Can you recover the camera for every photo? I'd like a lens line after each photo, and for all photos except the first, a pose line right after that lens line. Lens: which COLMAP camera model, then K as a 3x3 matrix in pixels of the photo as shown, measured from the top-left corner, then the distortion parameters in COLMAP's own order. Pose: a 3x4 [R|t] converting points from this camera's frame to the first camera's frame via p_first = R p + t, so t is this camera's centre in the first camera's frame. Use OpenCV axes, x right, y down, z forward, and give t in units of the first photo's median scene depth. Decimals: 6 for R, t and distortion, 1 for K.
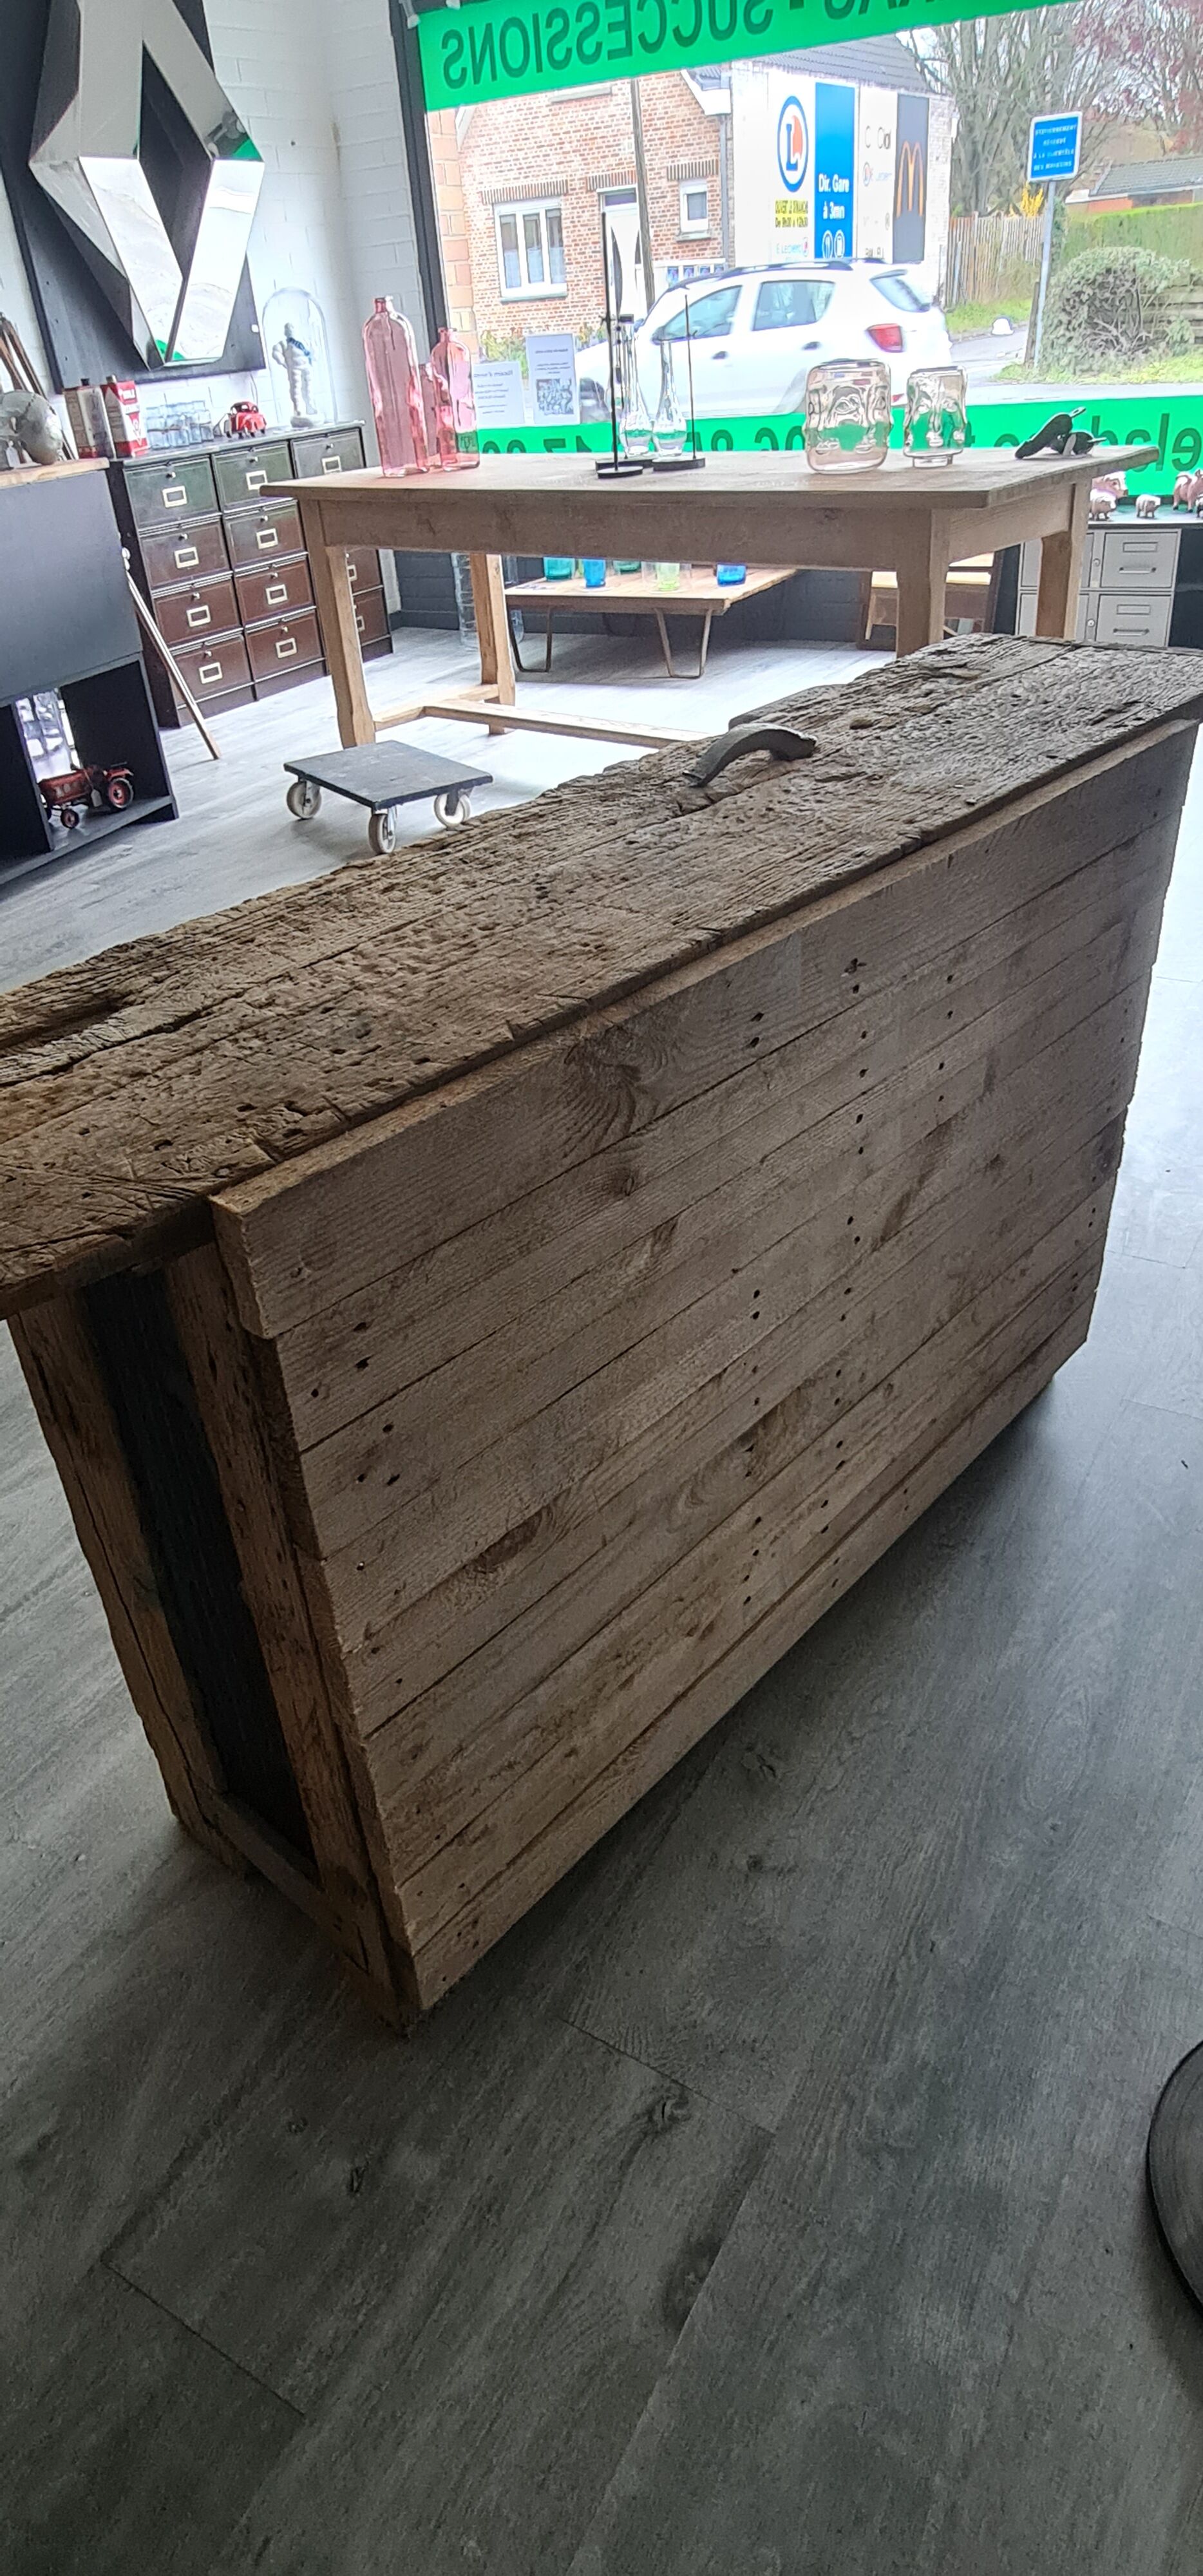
lens RADIAL K [[1470.8, 0, 597.1], [0, 1470.8, 1302.4], [0, 0, 1]] dist [-0.005208, -0.002885]
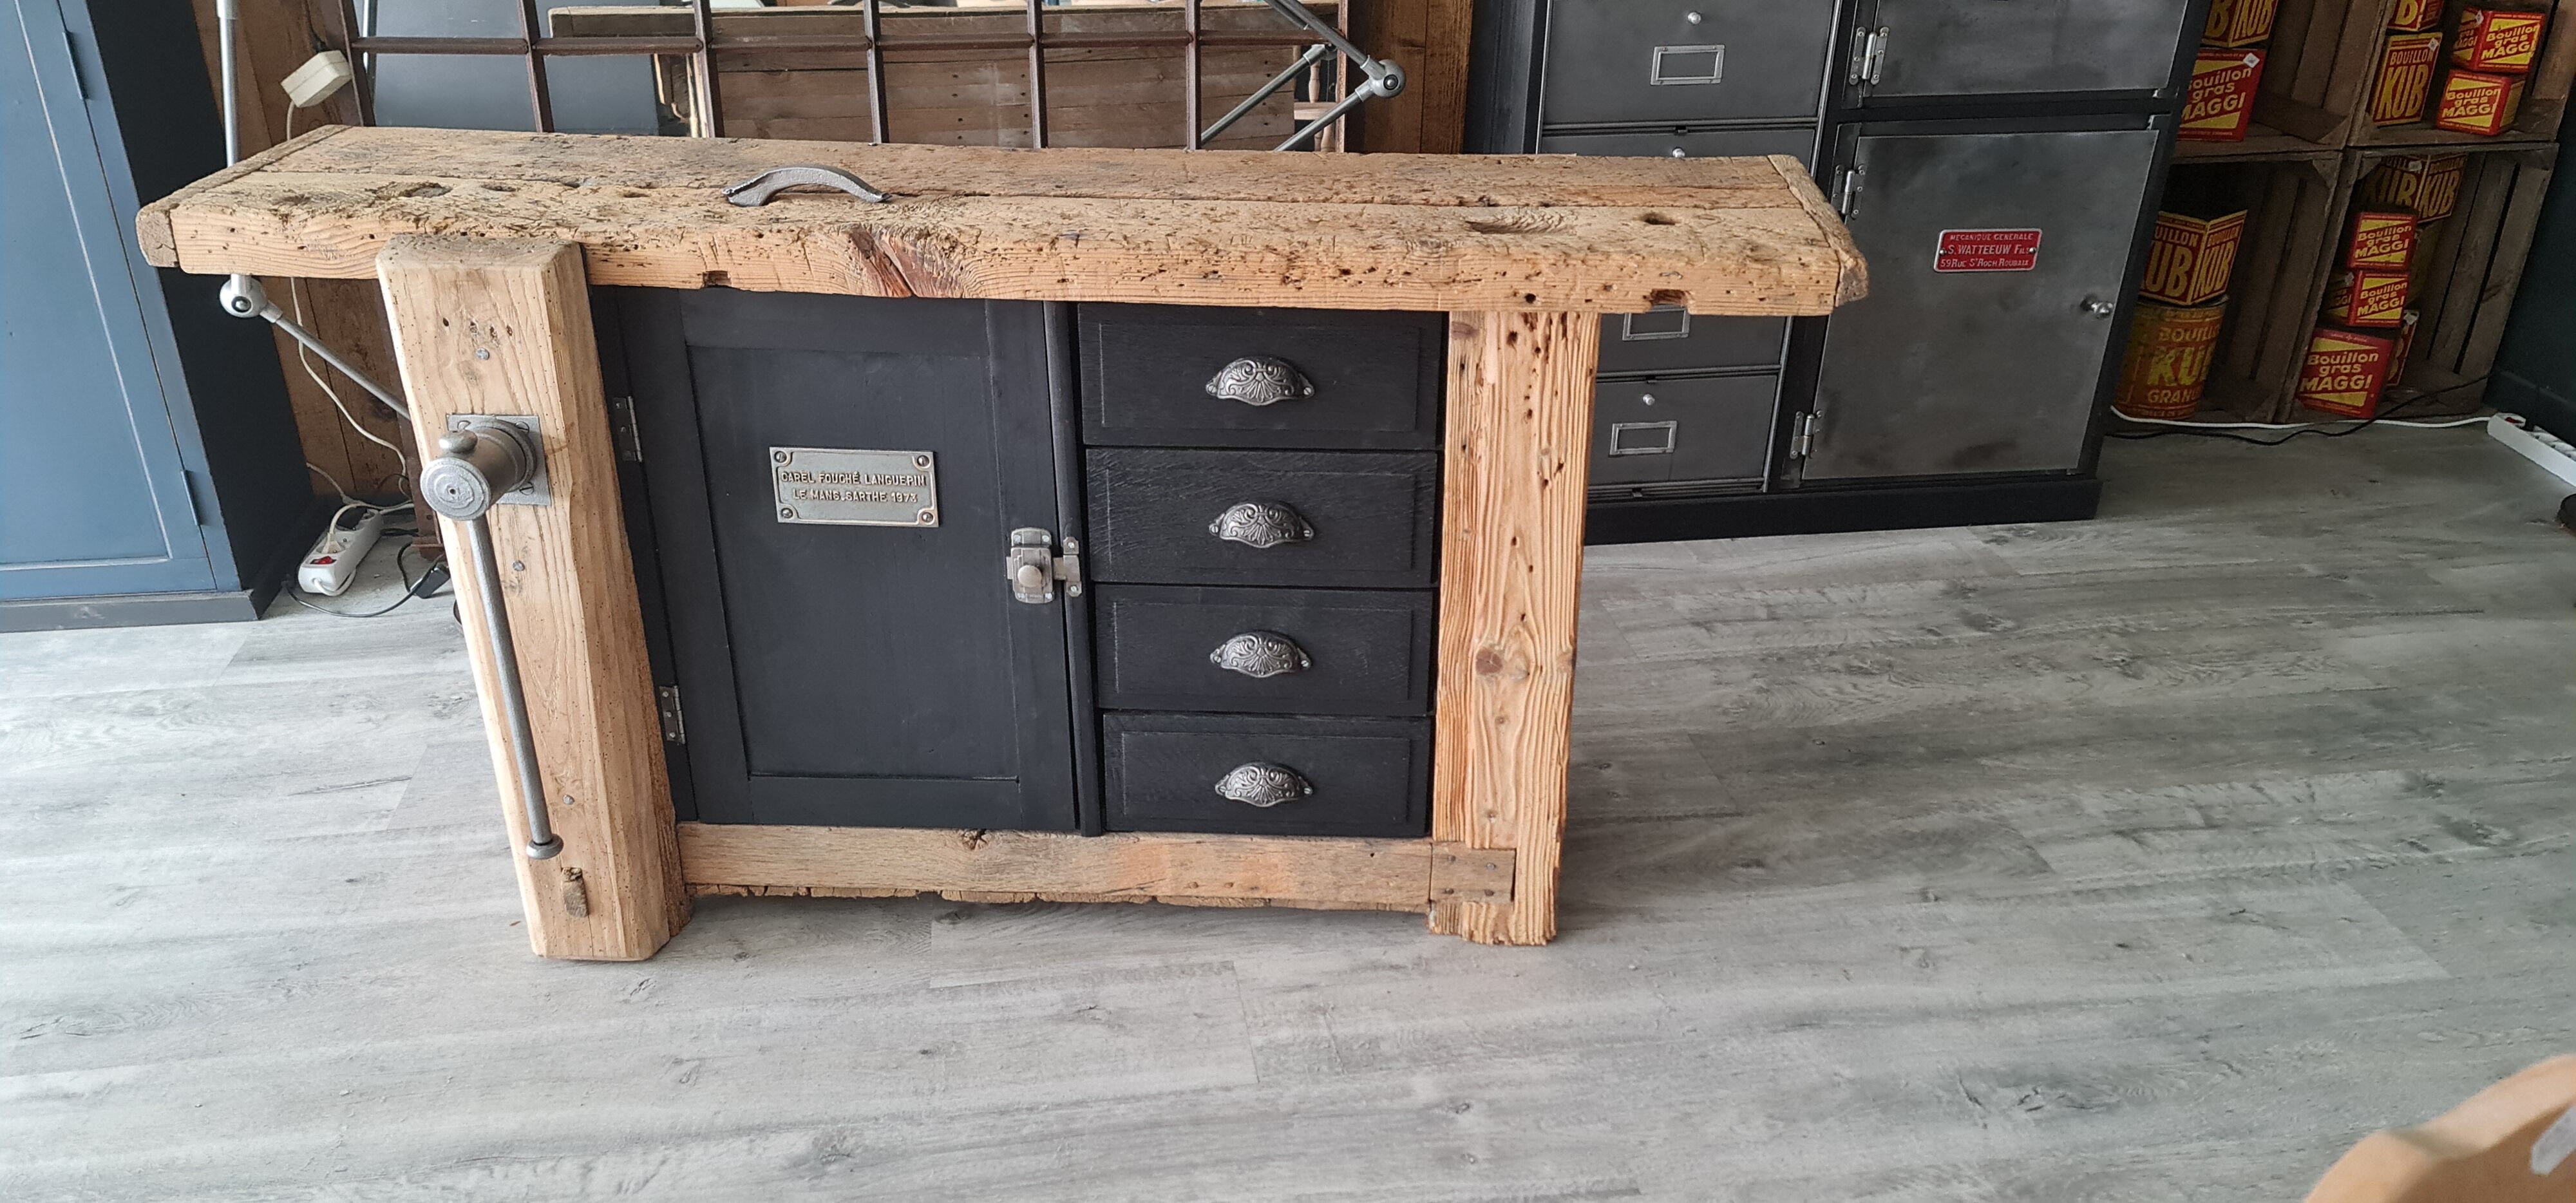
lens RADIAL K [[1883.7, 0, 1291.8], [0, 1883.7, 593.8], [0, 0, 1]] dist [0.076606, -0.054469]
pose [[-0.644844, -0.284310, 0.709468, -1.534227], [0.458300, 0.599025, 0.656606, -1.215946], [-0.611668, 0.748557, -0.255978, 1.747440]]
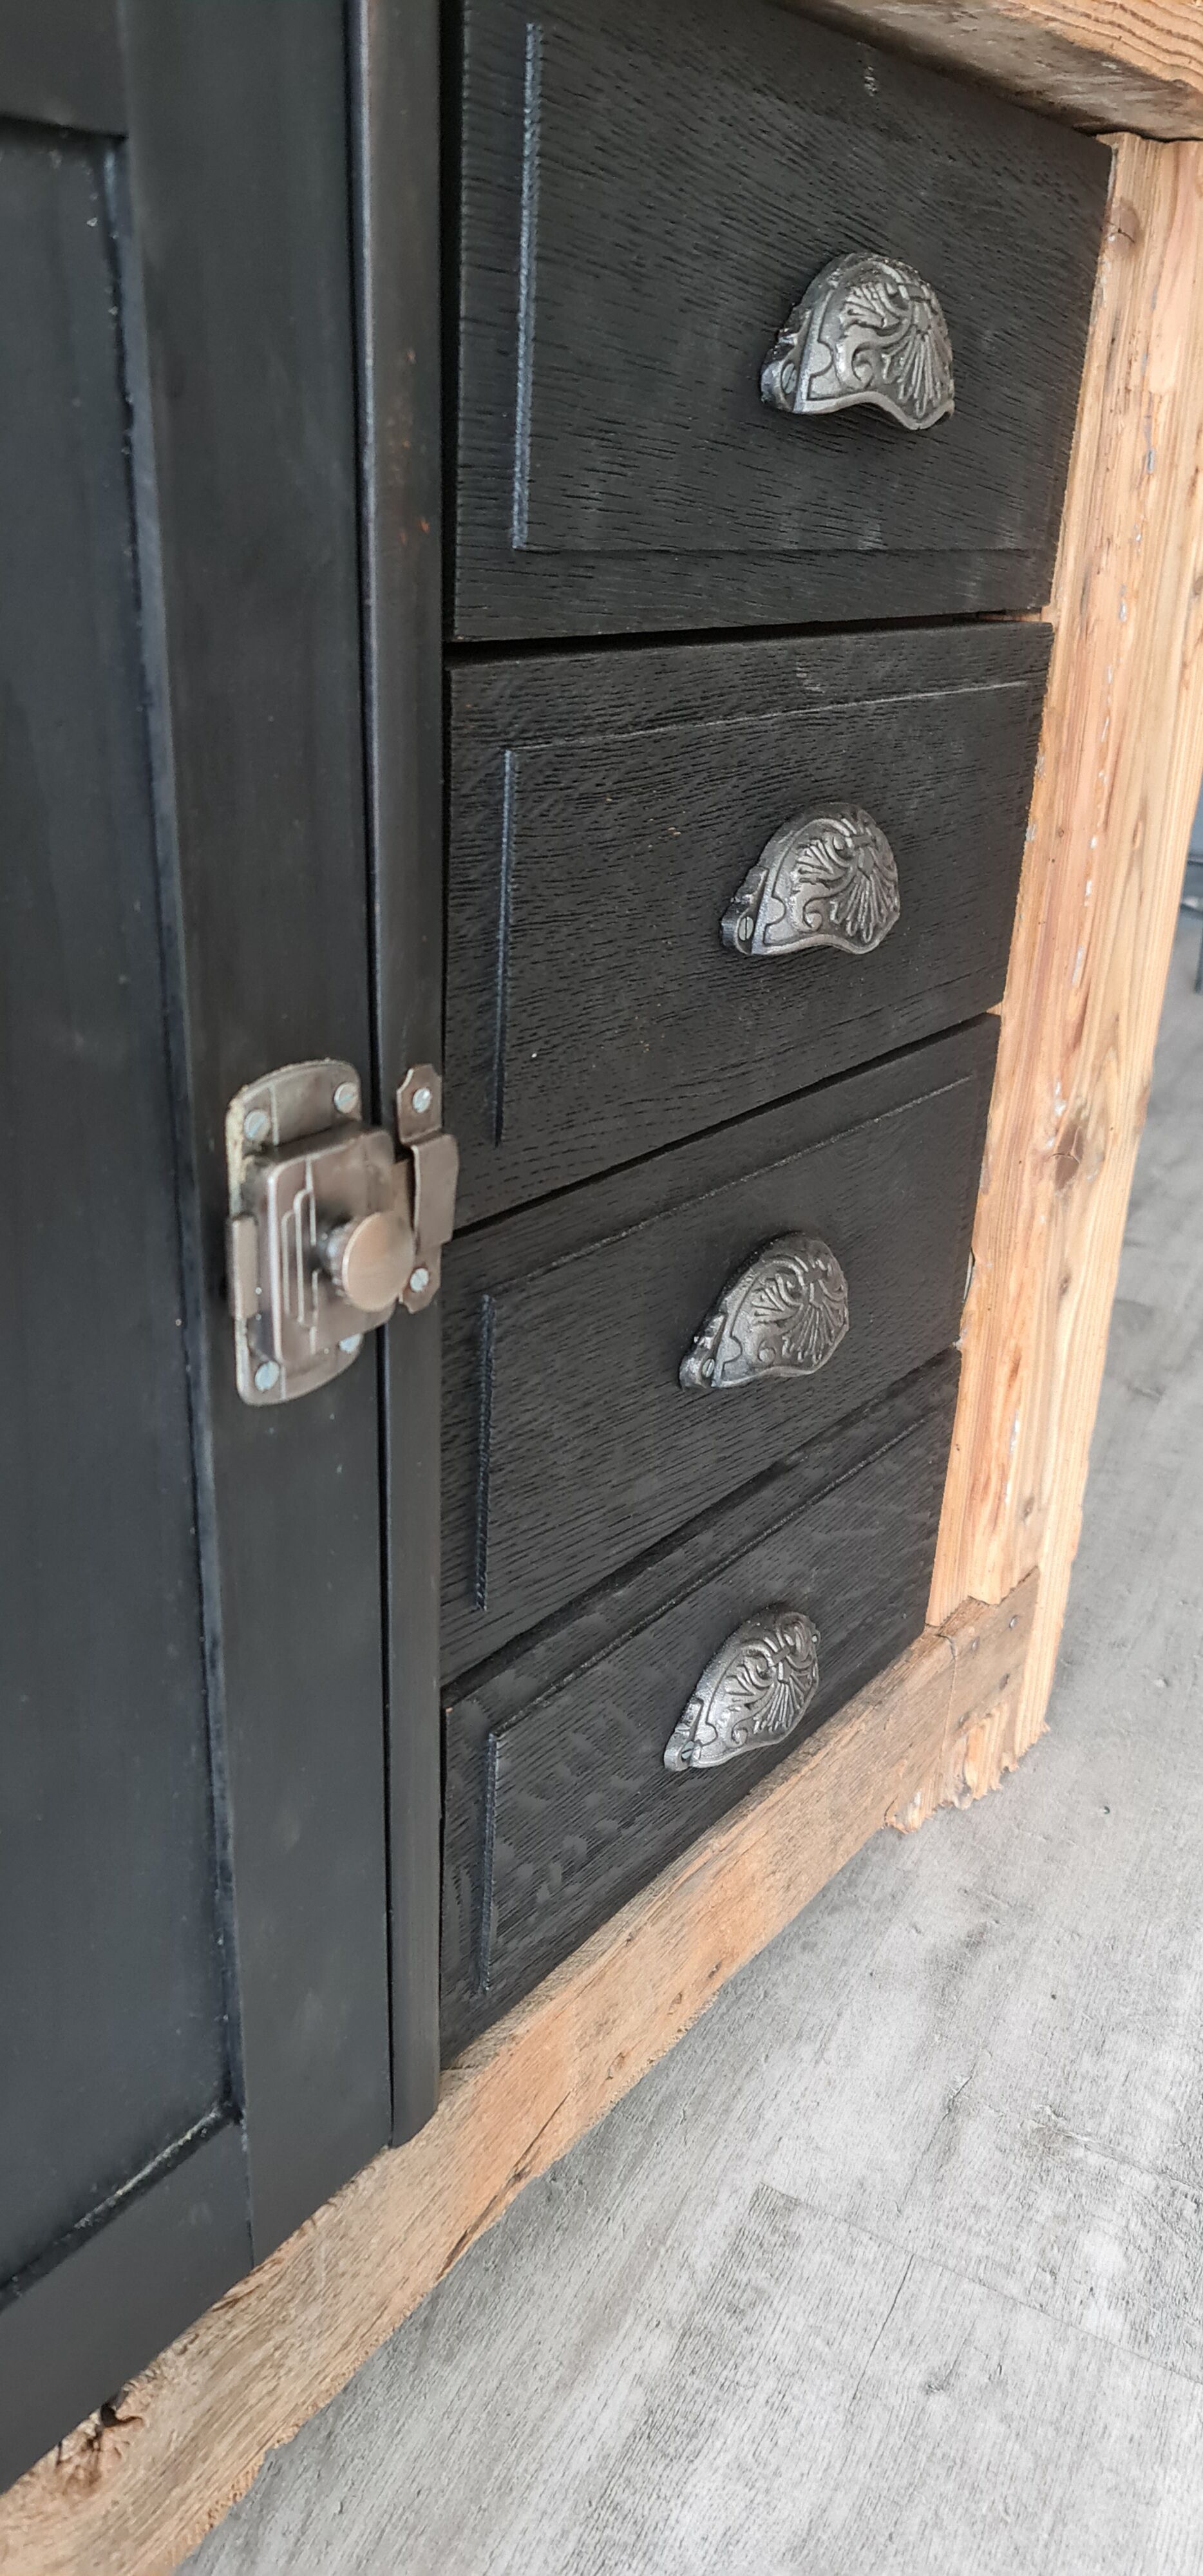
lens RADIAL K [[1883.7, 0, 590.2], [0, 1883.7, 1271.8], [0, 0, 1]] dist [0.076606, -0.054469]
pose [[-0.997112, 0.041979, -0.063286, -0.091416], [-0.031368, 0.531263, 0.846626, -0.502226], [0.069163, 0.846166, -0.528412, 1.652155]]
